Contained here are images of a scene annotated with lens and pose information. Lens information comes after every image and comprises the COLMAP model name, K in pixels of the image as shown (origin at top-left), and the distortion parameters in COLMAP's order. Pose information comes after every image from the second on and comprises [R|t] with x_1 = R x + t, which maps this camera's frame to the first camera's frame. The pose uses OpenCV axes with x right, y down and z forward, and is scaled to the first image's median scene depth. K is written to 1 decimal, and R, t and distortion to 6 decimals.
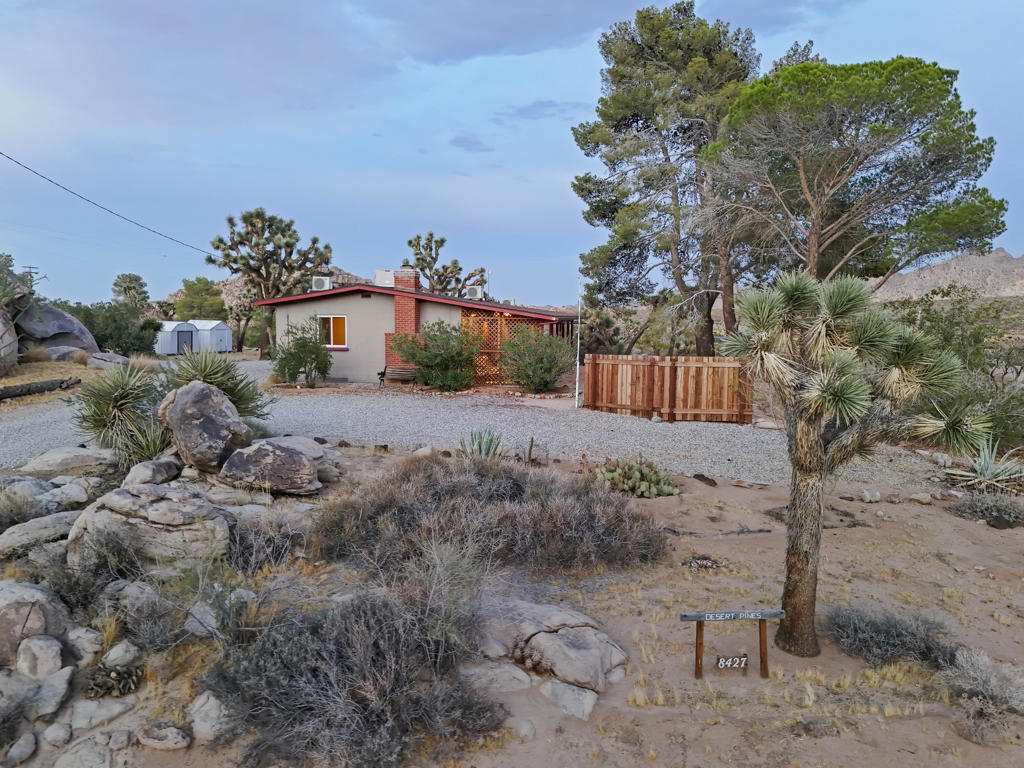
lens RADIAL K [[761.5, 0, 512.0], [0, 761.5, 384.0], [0, 0, 1]] dist [0.032742, -0.008944]
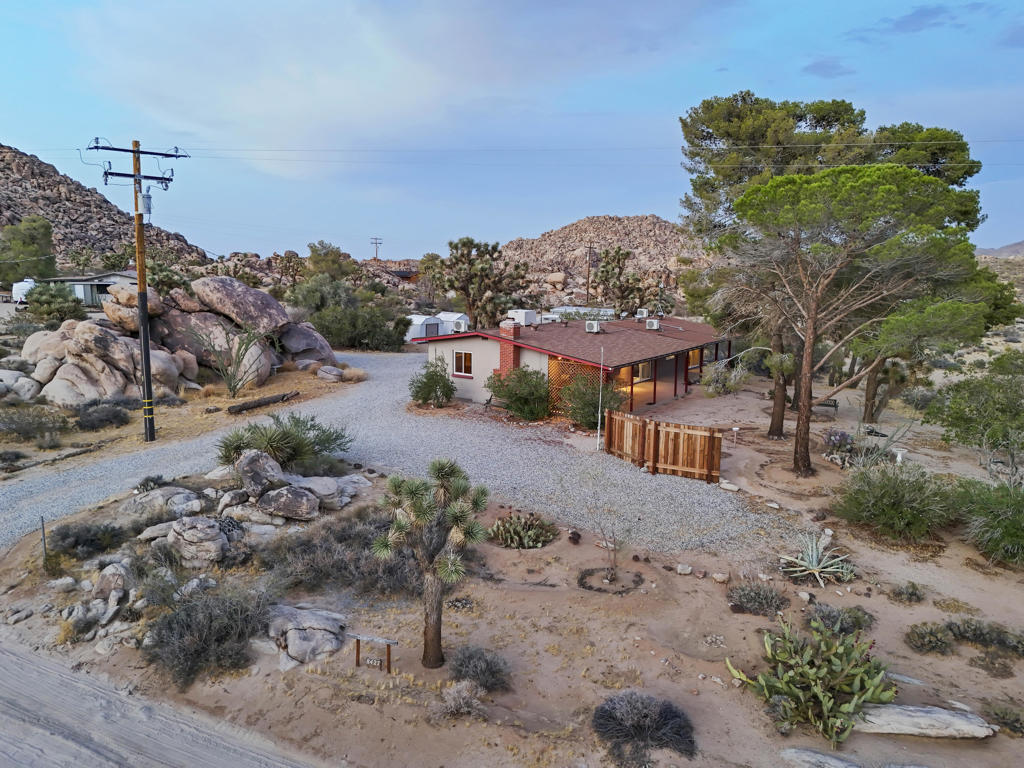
lens RADIAL K [[761.5, 0, 512.0], [0, 761.5, 384.0], [0, 0, 1]] dist [0.032742, -0.008944]
pose [[0.913592, 0.067066, -0.401063, 0.487308], [-0.037696, 0.996026, 0.080688, -0.187480], [0.404881, -0.058597, 0.912490, -0.217442]]
